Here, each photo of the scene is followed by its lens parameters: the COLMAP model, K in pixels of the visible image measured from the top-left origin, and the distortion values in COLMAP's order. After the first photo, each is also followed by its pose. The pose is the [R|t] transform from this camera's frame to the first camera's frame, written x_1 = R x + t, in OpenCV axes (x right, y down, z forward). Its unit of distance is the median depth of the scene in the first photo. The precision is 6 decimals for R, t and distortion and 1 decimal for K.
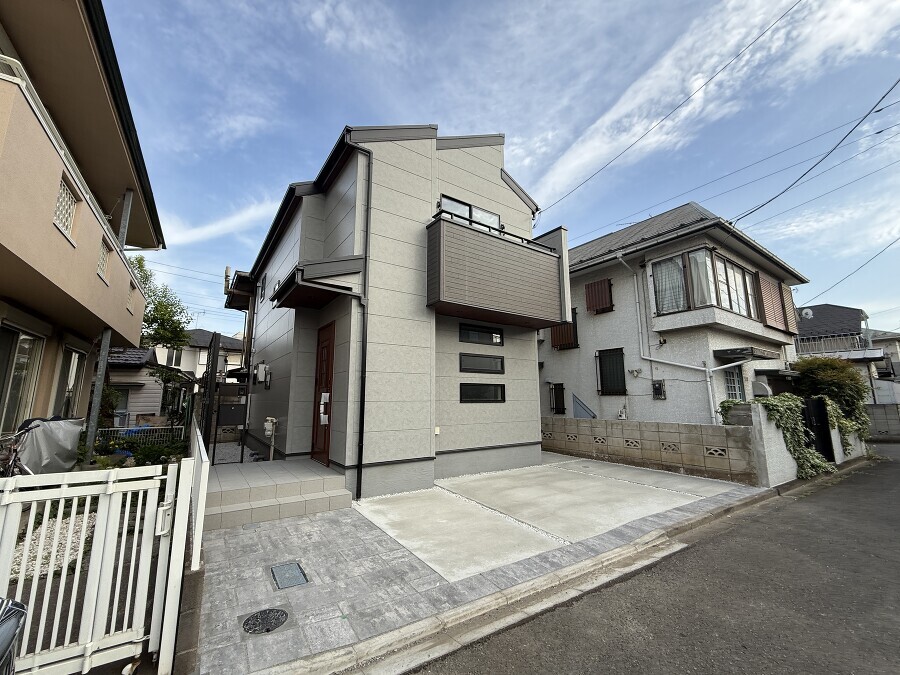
lens RADIAL K [[350.9, 0, 440.0], [0, 350.9, 341.0], [0, 0, 1]] dist [-0.002940, 0.001170]
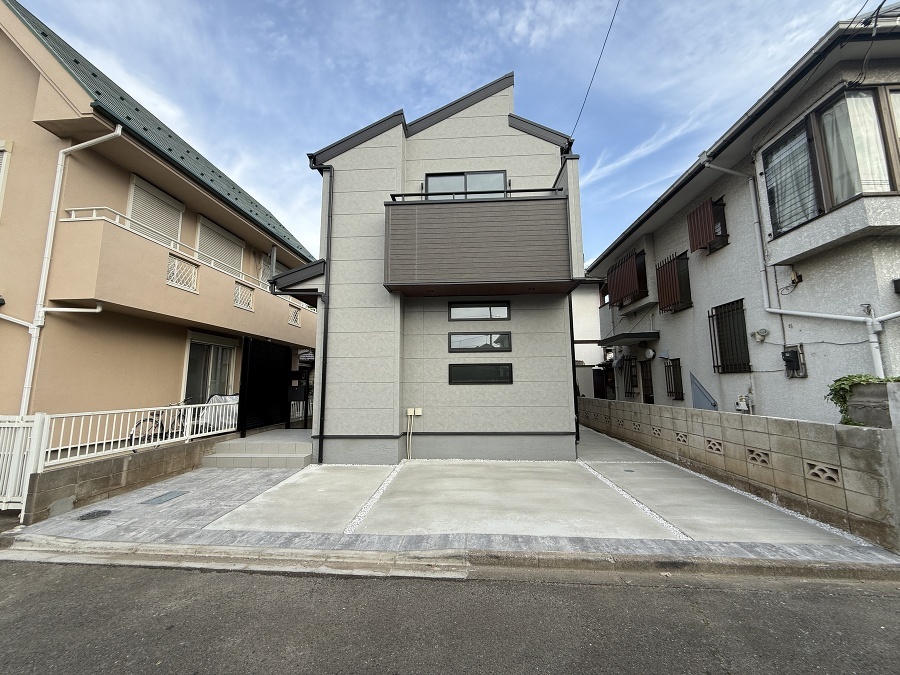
lens RADIAL K [[350.9, 0, 459.3], [0, 350.9, 334.3], [0, 0, 1]] dist [-0.002940, 0.001170]
pose [[0.805754, -0.089626, -0.585429, 0.711769], [0.102329, 0.994685, -0.011439, 0.058721], [0.583343, -0.050689, 0.810643, 0.269283]]
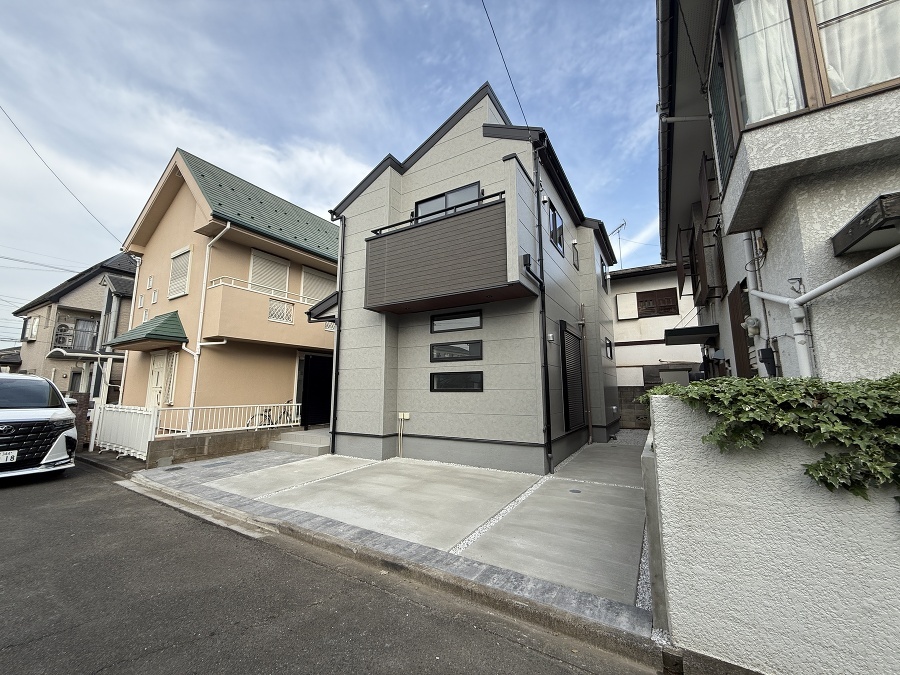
lens RADIAL K [[350.9, 0, 465.5], [0, 350.9, 335.2], [0, 0, 1]] dist [-0.002940, 0.001170]
pose [[0.459241, -0.142932, -0.876737, 1.144341], [0.141234, 0.986164, -0.086793, 0.125910], [0.877012, -0.083966, 0.473074, 0.669525]]
